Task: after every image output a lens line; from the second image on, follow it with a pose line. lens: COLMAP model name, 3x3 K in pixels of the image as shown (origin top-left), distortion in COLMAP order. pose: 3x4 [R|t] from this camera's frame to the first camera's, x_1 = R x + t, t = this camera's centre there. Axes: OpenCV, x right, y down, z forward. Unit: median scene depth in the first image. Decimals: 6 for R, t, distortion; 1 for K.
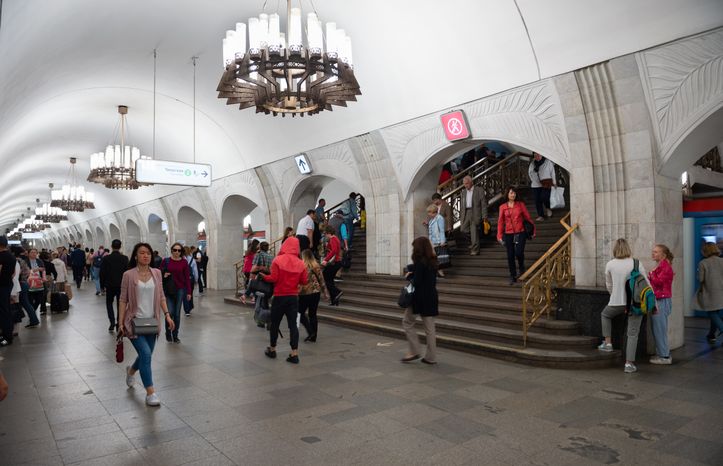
lens RADIAL K [[496.2, 0, 361.3], [0, 496.2, 242.3], [0, 0, 1]] dist [-0.034423, -0.002421]
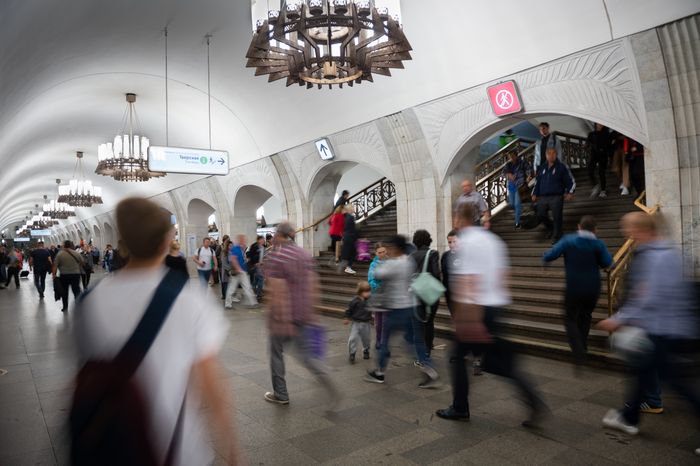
lens RADIAL K [[485.1, 0, 350.0], [0, 485.1, 233.0], [0, 0, 1]] dist [-0.033742, -0.002644]
pose [[0.999605, -0.019633, -0.020104, -0.073007], [0.019626, 0.999807, -0.000522, 0.001431], [0.020110, 0.000127, 0.999798, 0.119617]]
